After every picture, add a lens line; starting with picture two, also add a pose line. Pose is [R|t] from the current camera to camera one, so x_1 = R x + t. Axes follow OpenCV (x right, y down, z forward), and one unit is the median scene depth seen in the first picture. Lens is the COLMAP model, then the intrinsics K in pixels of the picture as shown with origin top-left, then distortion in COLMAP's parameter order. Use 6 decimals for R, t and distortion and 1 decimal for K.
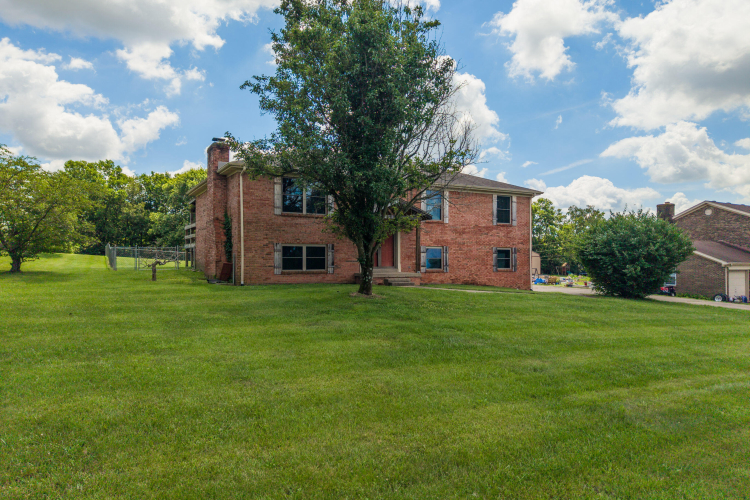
lens RADIAL K [[506.9, 0, 374.2], [0, 506.9, 251.1], [0, 0, 1]] dist [0.026304, -0.014055]
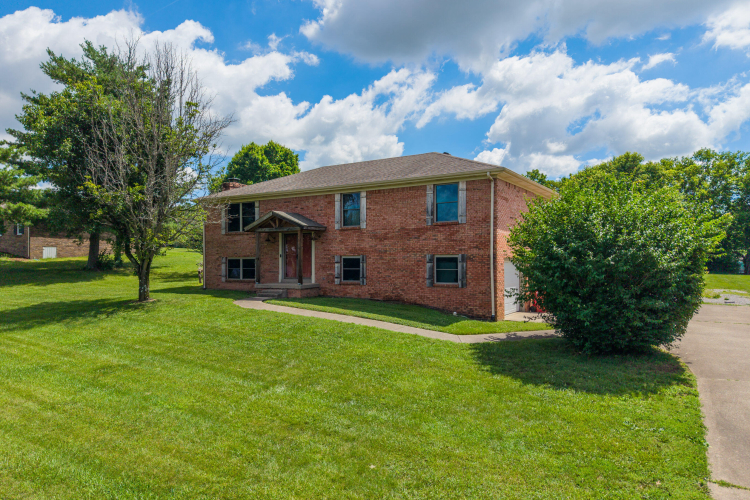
lens RADIAL K [[541.8, 0, 374.6], [0, 541.8, 252.7], [0, 0, 1]] dist [0.013626, 0.002490]
pose [[0.450105, -0.019376, -0.892766, 0.910595], [0.019685, 0.999737, -0.011773, -0.002430], [0.892759, -0.012274, 0.450368, 0.558532]]
